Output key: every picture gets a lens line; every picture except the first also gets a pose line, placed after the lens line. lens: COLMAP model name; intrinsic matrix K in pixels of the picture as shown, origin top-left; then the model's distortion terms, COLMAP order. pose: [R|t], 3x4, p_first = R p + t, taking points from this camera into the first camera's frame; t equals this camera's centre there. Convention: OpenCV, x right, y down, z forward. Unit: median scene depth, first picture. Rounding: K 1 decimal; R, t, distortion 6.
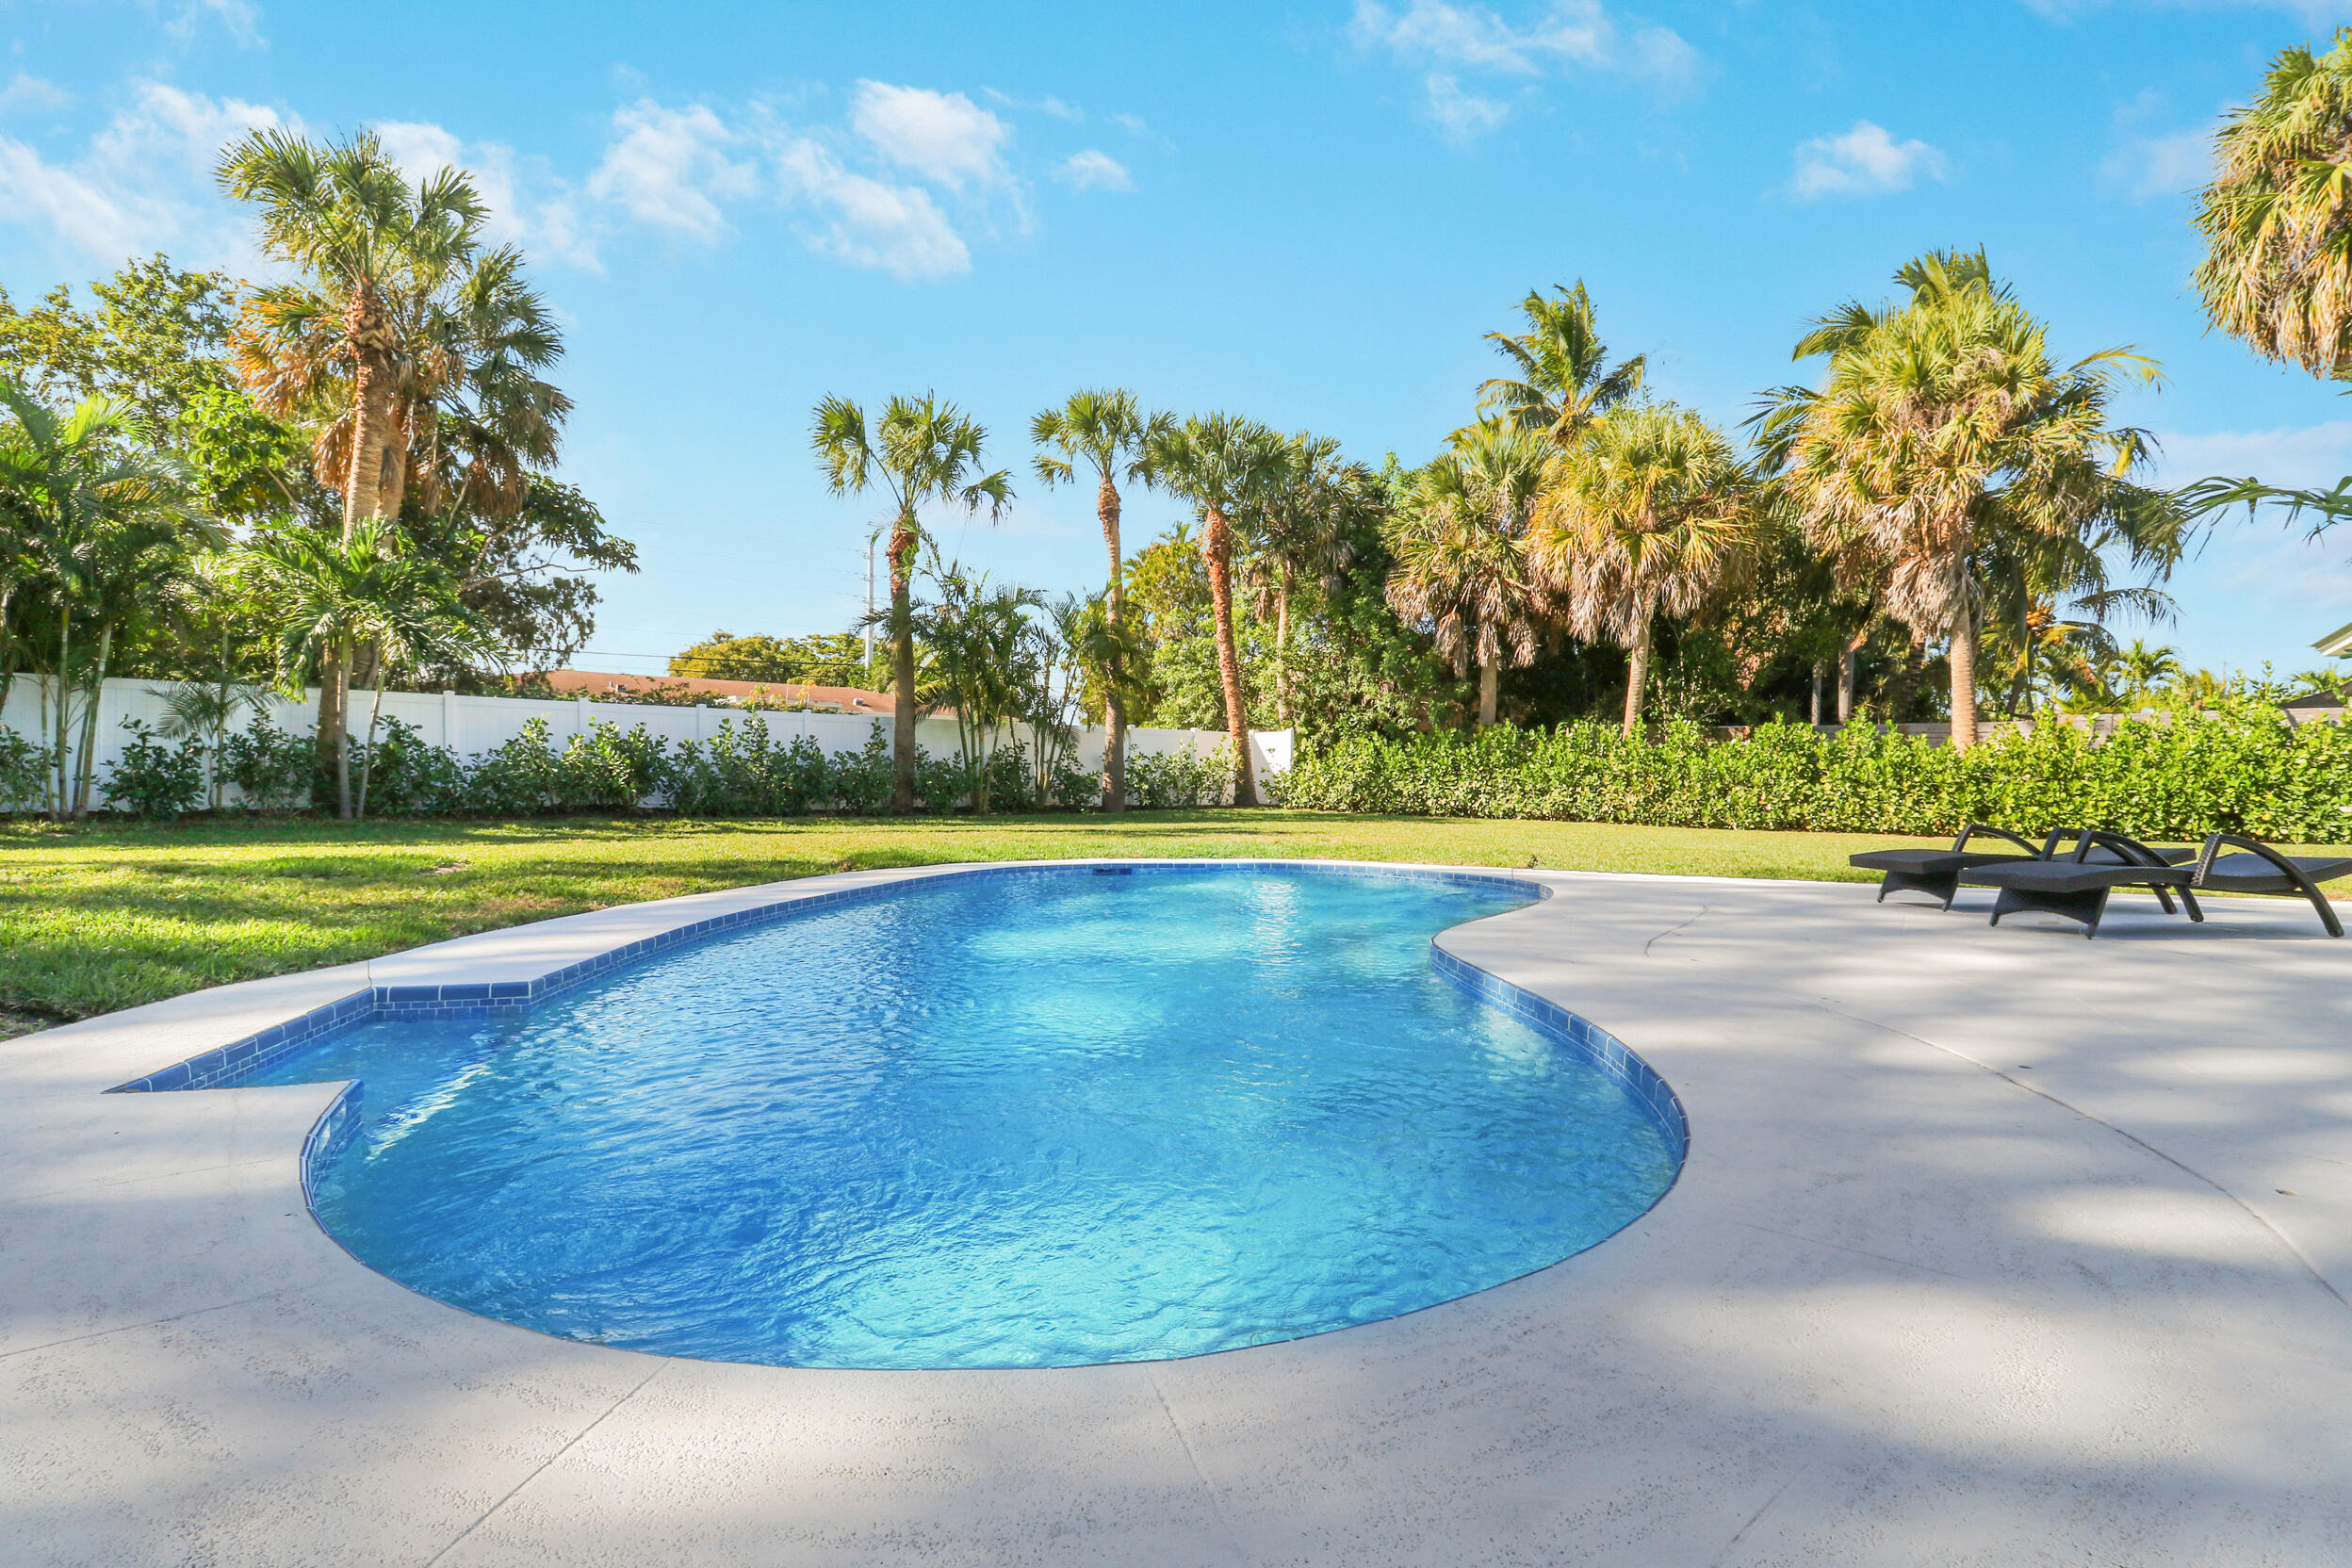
lens RADIAL K [[1088.3, 0, 1179.4], [0, 1088.3, 795.1], [0, 0, 1]] dist [0.003490, -0.011464]
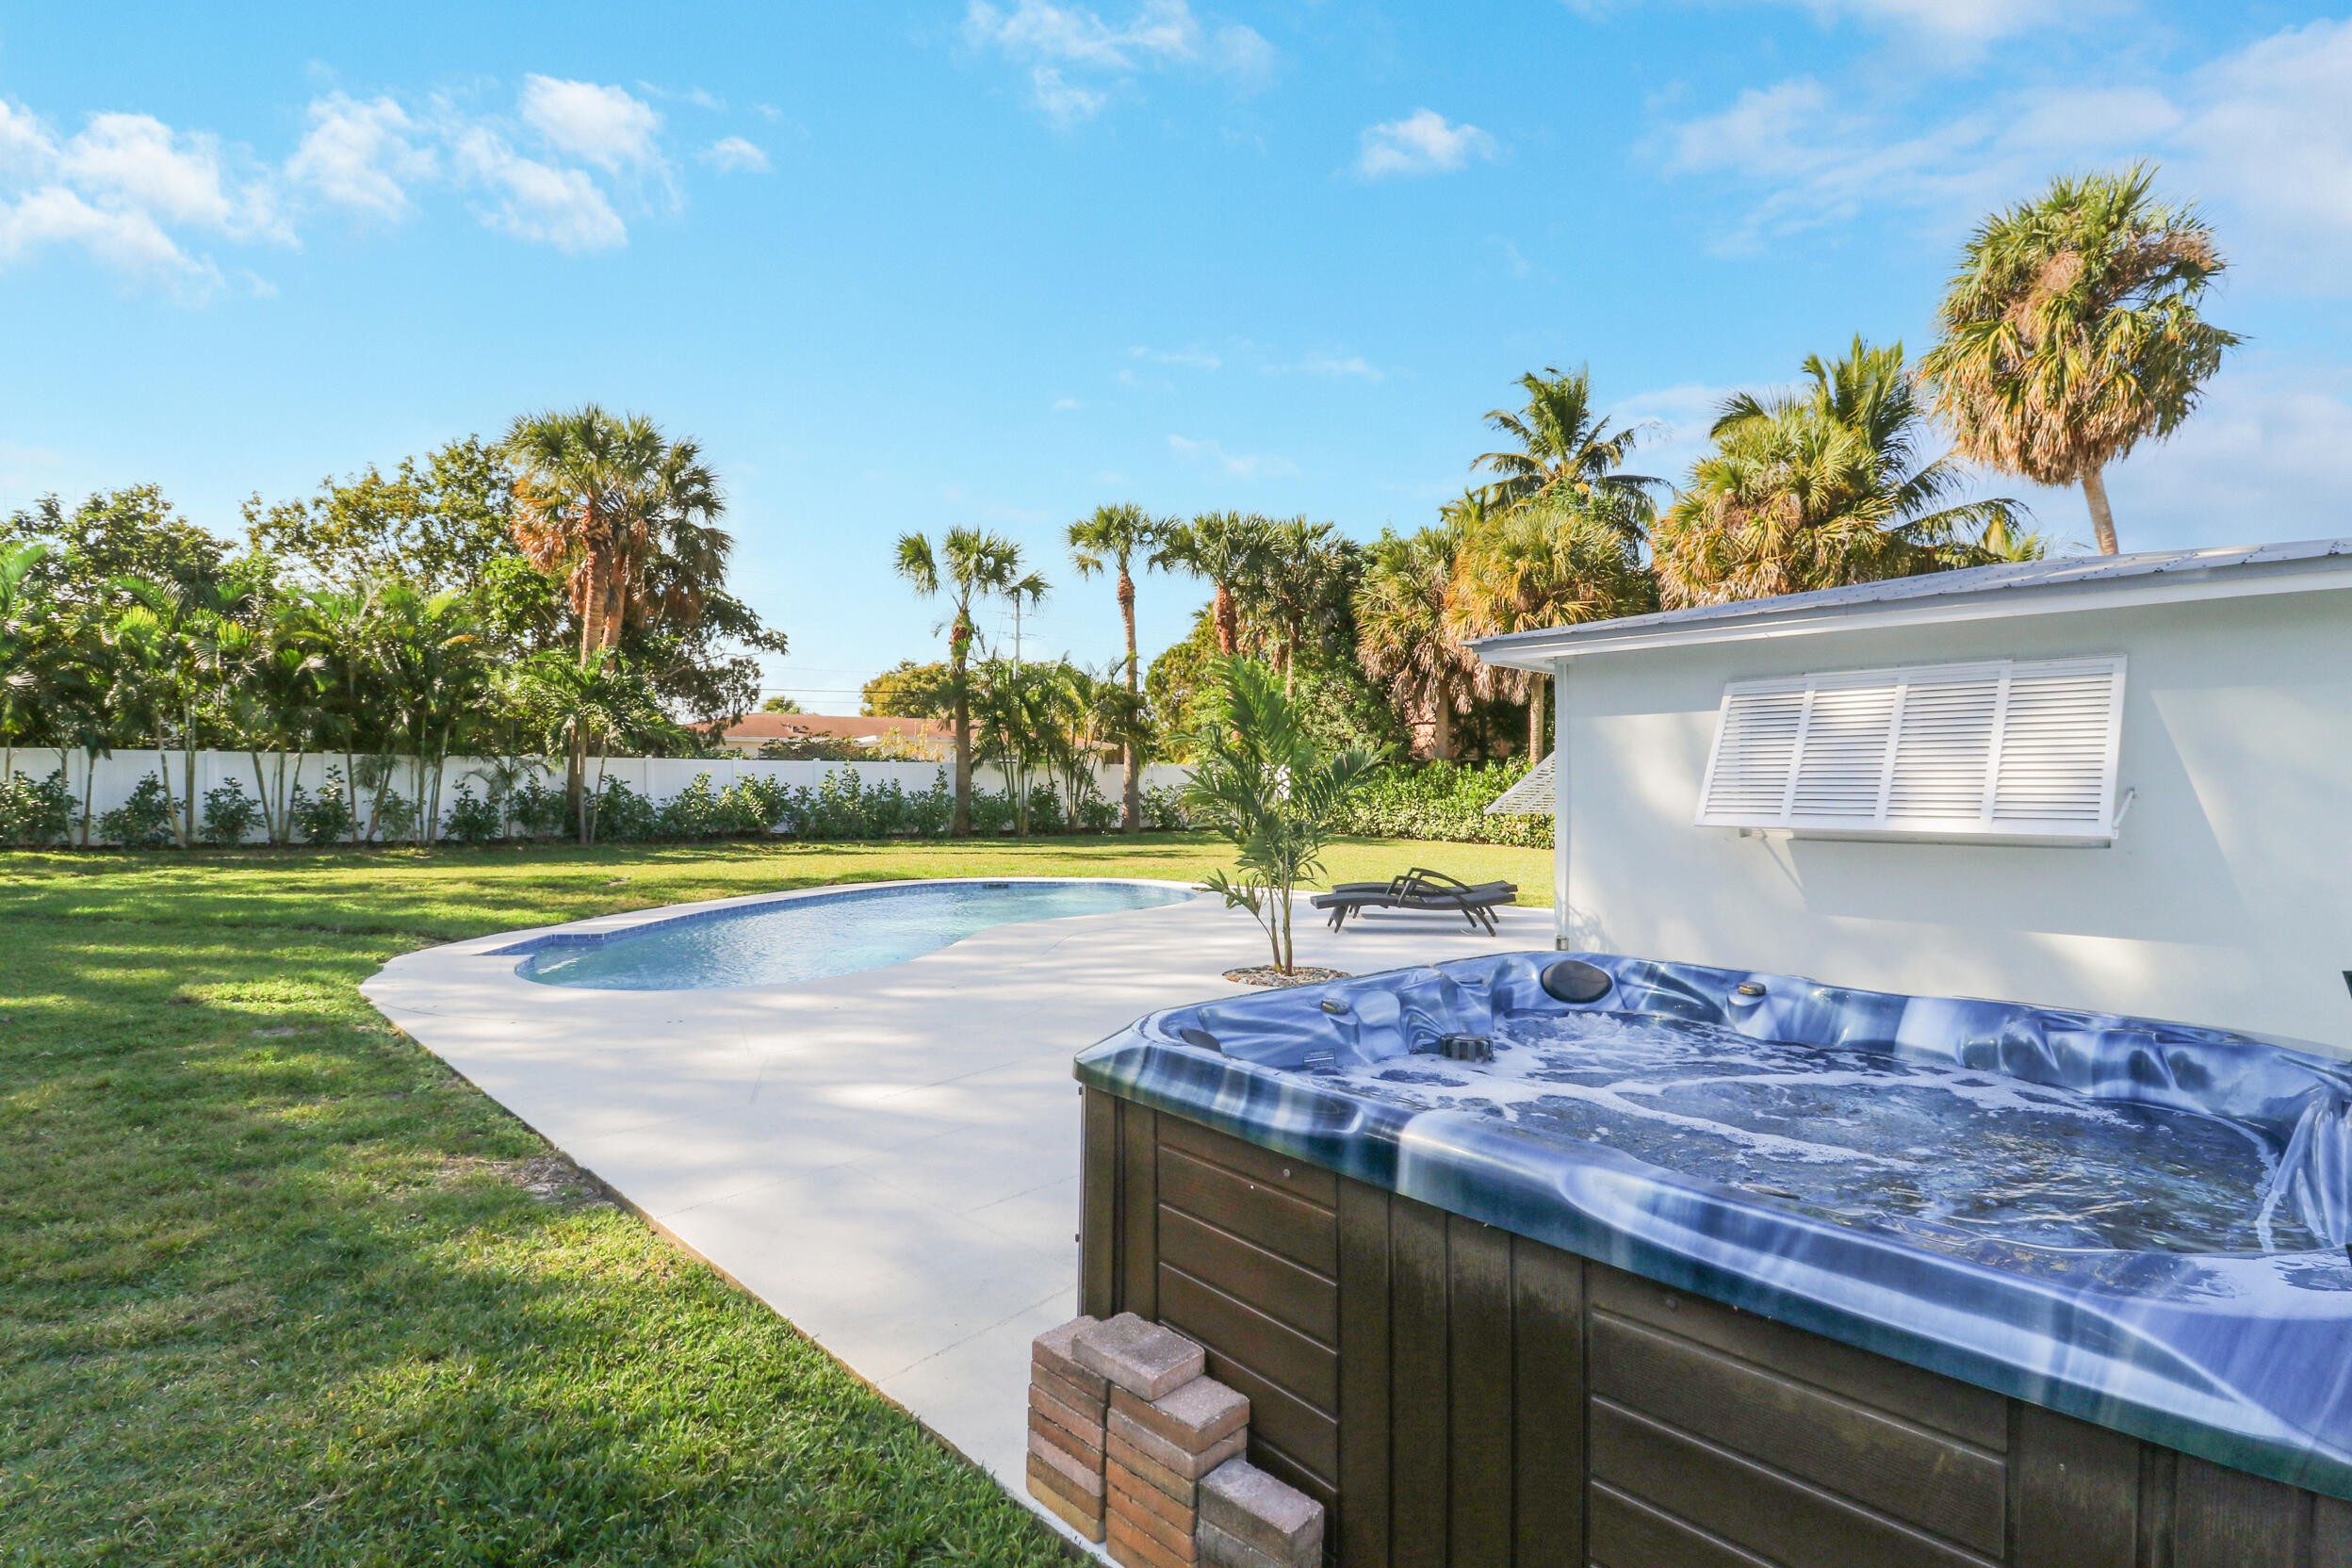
lens RADIAL K [[1069.9, 0, 1180.6], [0, 1069.9, 802.5], [0, 0, 1]] dist [-0.007775, -0.000888]
pose [[0.984507, -0.003191, -0.175314, 0.228961], [0.004137, 0.999979, 0.005031, -0.028240], [0.175294, -0.005679, 0.984500, -0.234496]]
